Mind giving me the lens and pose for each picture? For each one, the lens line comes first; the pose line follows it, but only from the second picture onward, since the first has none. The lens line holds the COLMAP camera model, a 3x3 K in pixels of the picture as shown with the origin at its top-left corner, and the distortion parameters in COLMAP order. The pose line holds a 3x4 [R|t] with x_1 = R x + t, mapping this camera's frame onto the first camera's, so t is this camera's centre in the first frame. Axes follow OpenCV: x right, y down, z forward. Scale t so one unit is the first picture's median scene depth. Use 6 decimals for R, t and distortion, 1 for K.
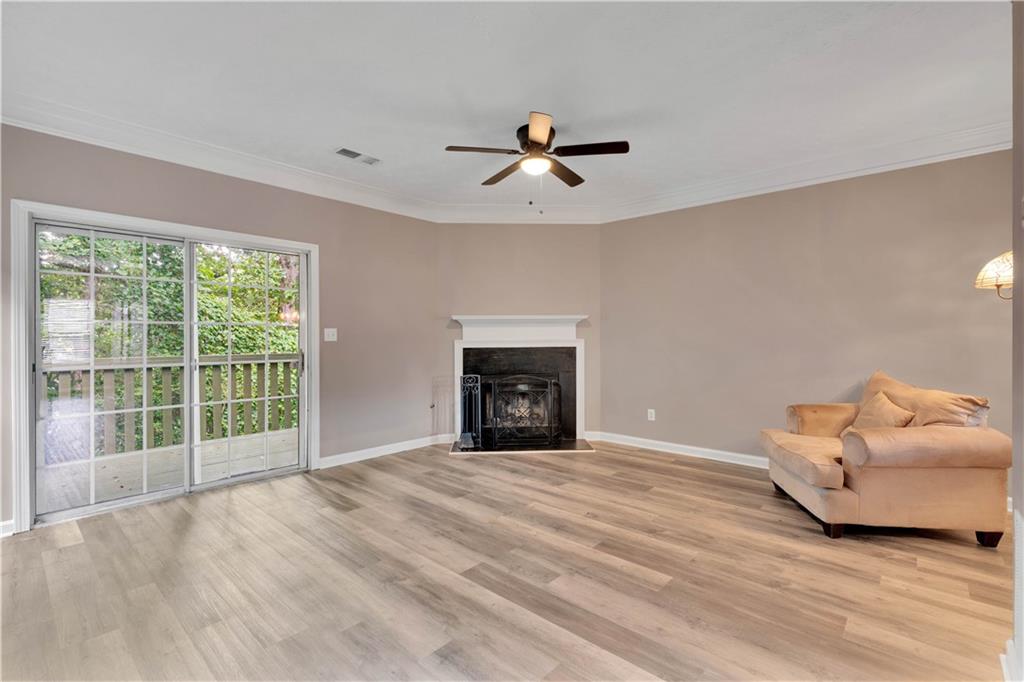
lens RADIAL K [[461.9, 0, 513.2], [0, 461.9, 338.9], [0, 0, 1]] dist [-0.000276, -0.000612]
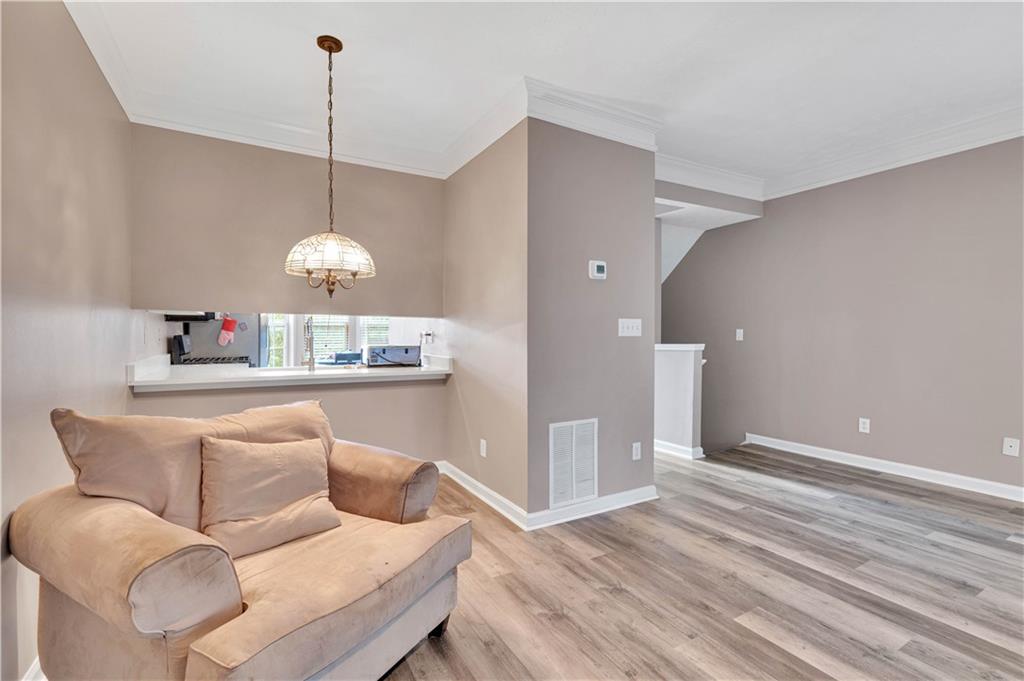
lens RADIAL K [[461.9, 0, 509.8], [0, 461.9, 335.3], [0, 0, 1]] dist [-0.000276, -0.000612]
pose [[-0.947649, 0.001008, 0.319312, 0.473212], [0.006946, 0.999823, 0.017457, -0.008412], [-0.319238, 0.018762, -0.947489, 1.956946]]
